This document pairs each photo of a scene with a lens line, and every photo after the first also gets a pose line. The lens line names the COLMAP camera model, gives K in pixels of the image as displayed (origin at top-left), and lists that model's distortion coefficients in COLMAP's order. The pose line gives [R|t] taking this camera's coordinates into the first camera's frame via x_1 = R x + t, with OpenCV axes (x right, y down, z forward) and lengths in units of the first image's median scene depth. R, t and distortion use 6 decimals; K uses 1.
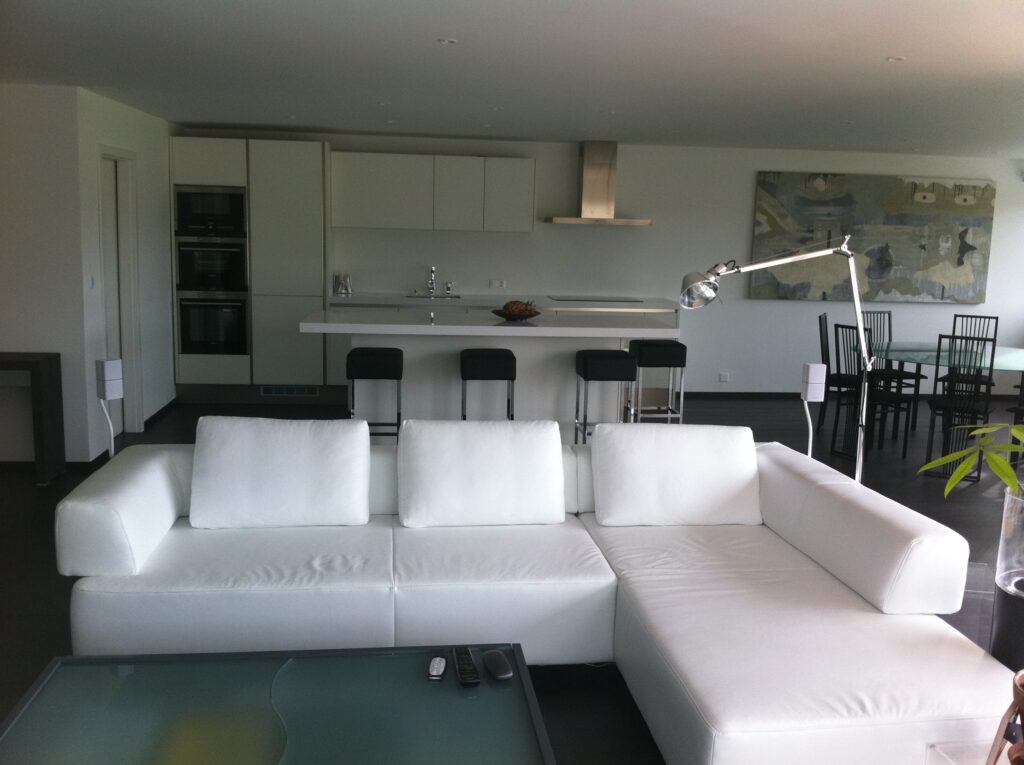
lens RADIAL K [[961.2, 0, 512.0], [0, 961.2, 382.5], [0, 0, 1]] dist [0.043811, -0.271119]
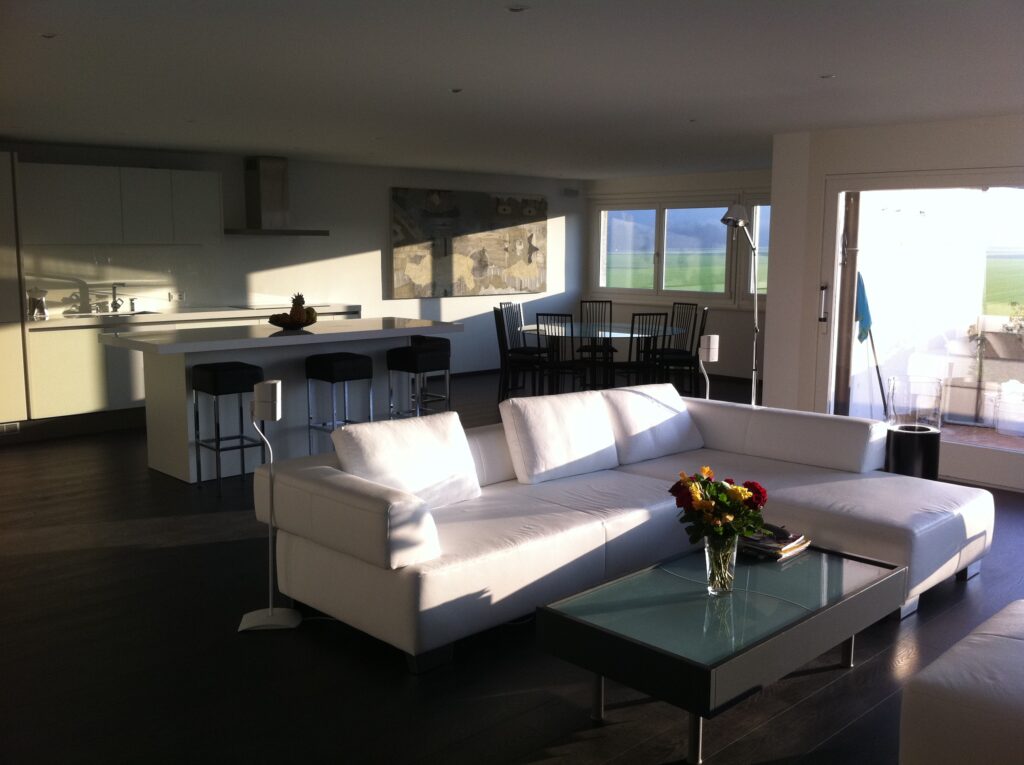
lens RADIAL K [[961.2, 0, 512.0], [0, 961.2, 382.5], [0, 0, 1]] dist [0.043811, -0.271119]
pose [[0.780881, -0.106250, 0.615578, -0.360960], [0.106222, 0.993663, 0.036762, -0.014857], [-0.615583, 0.036682, 0.787218, 0.015729]]
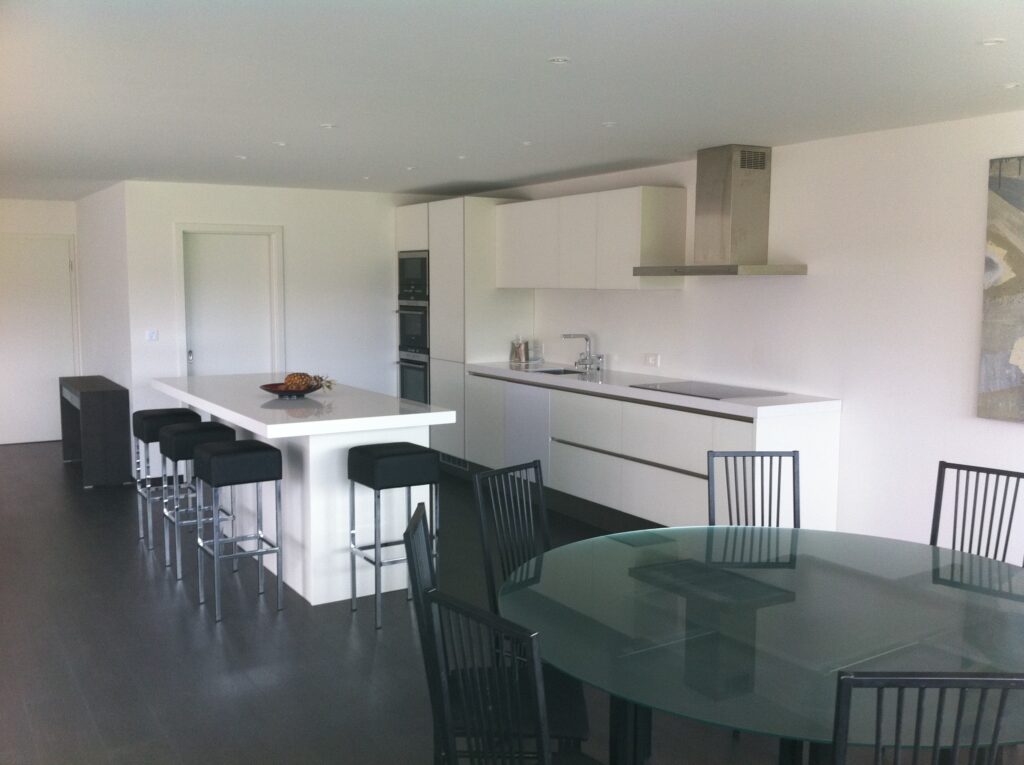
lens RADIAL K [[1001.8, 0, 512.0], [0, 1001.8, 382.5], [0, 0, 1]] dist [0.000553, -0.000969]
pose [[0.420995, 0.067672, -0.904535, 0.617288], [-0.126142, 0.991891, 0.015498, -0.082565], [0.898249, 0.107575, 0.426118, 0.568625]]
